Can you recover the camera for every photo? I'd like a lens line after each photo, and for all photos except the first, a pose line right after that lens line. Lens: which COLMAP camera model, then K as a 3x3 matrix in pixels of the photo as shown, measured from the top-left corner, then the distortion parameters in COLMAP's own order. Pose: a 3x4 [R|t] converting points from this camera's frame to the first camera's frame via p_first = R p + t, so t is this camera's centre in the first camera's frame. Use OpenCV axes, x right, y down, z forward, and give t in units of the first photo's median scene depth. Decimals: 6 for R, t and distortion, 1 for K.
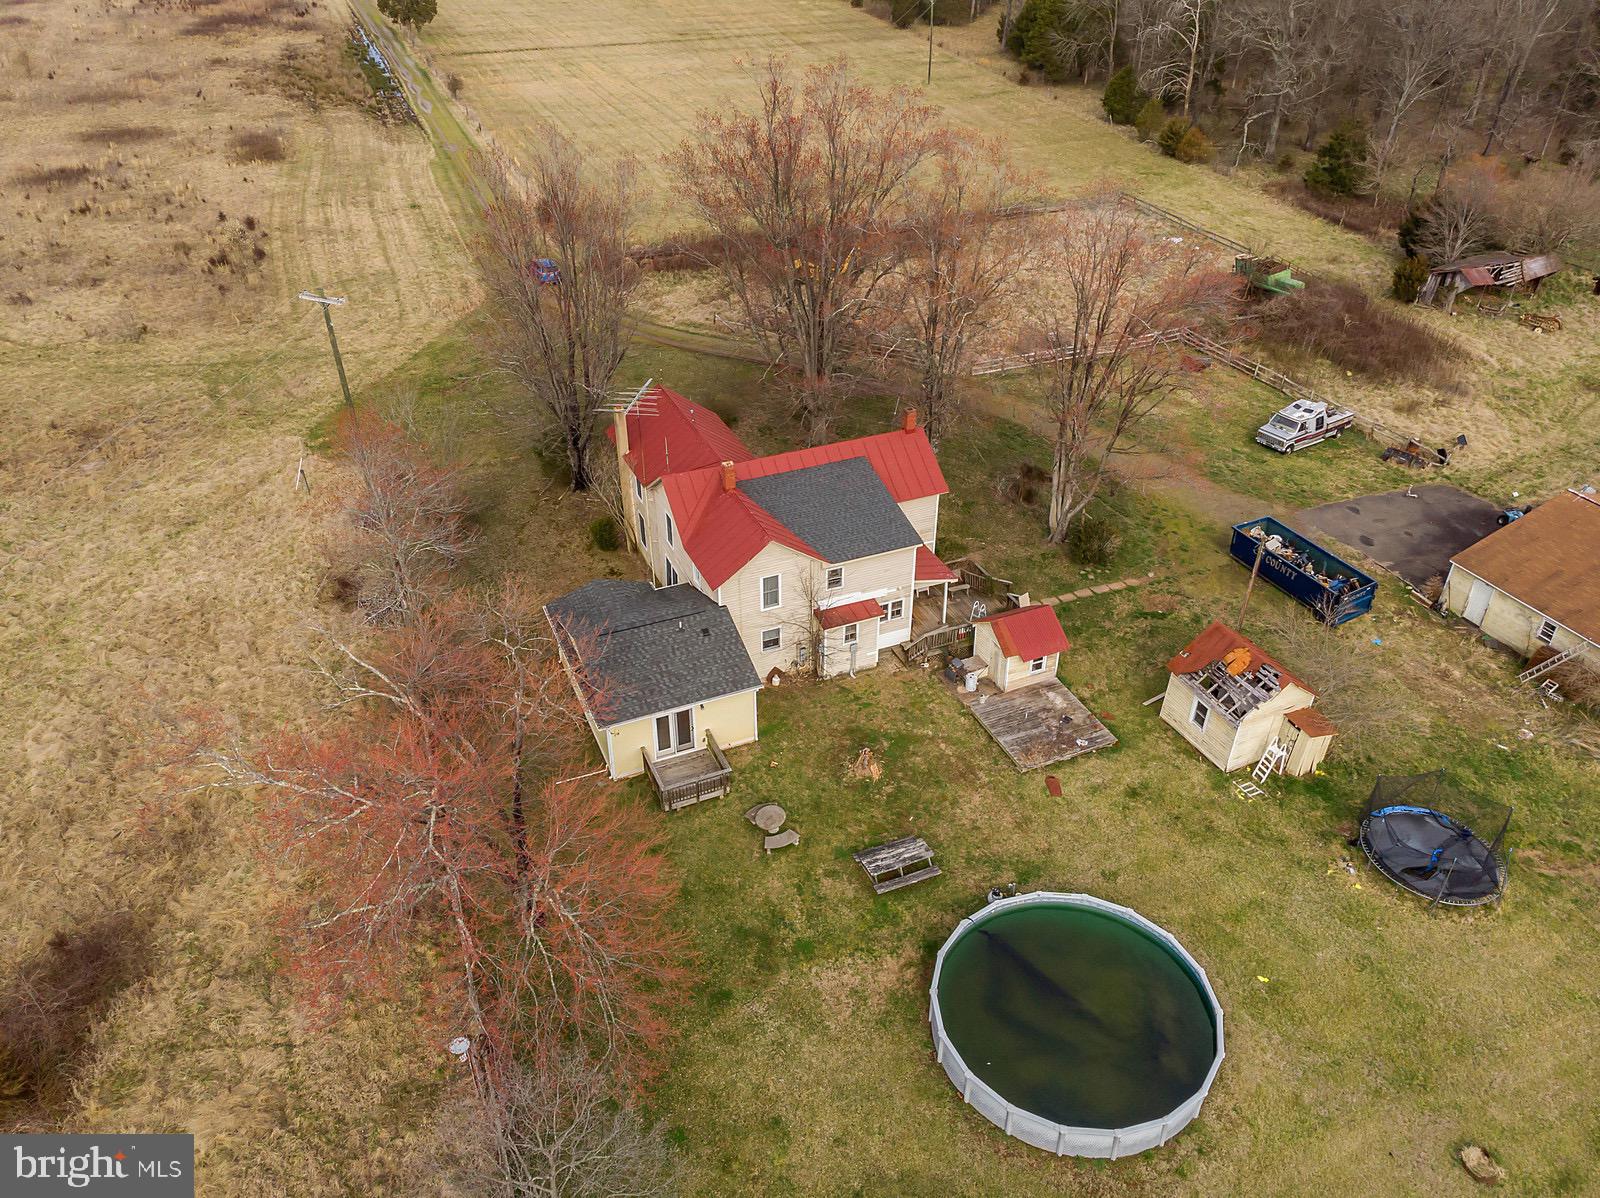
lens RADIAL K [[1195.8, 0, 825.3], [0, 1195.8, 600.6], [0, 0, 1]] dist [-0.006500, 0.060869]
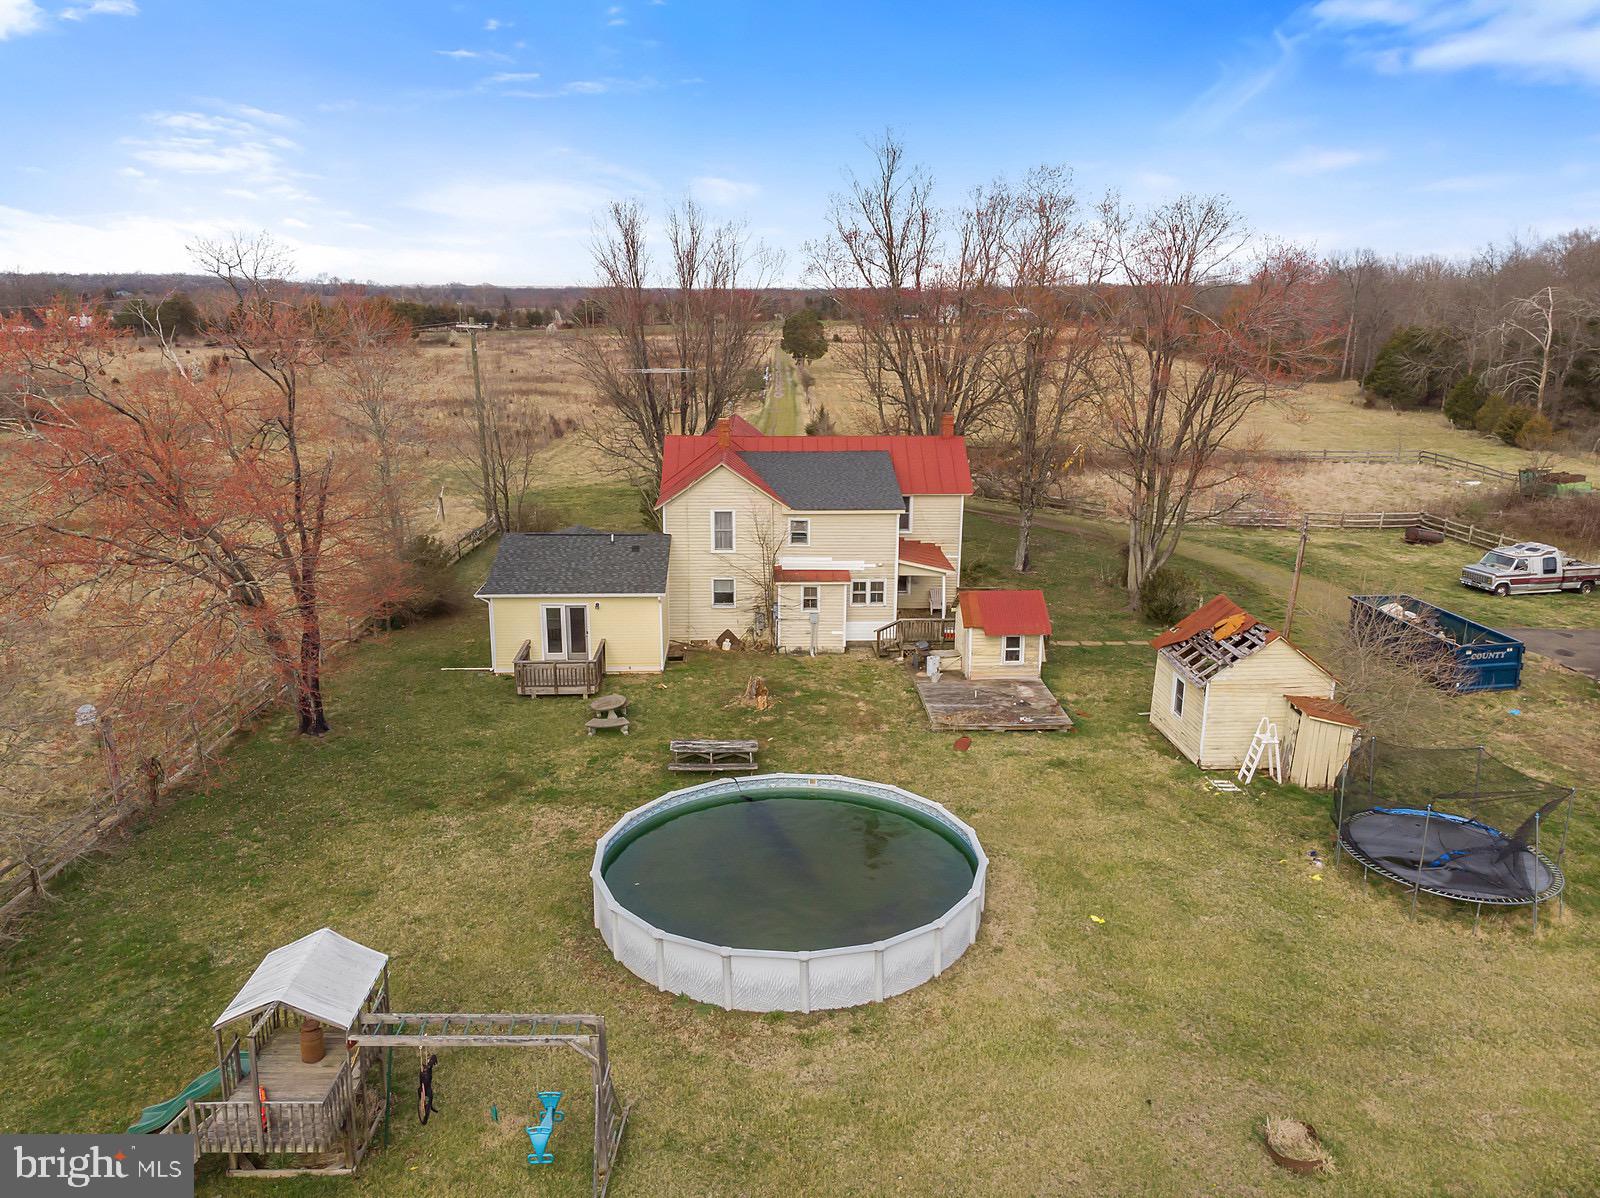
lens RADIAL K [[1195.8, 0, 825.3], [0, 1195.8, 600.6], [0, 0, 1]] dist [-0.006500, 0.060869]
pose [[0.933564, 0.084312, -0.348353, 0.350954], [-0.197091, 0.932555, -0.302484, 0.303752], [0.299356, 0.351045, 0.887217, 0.221498]]
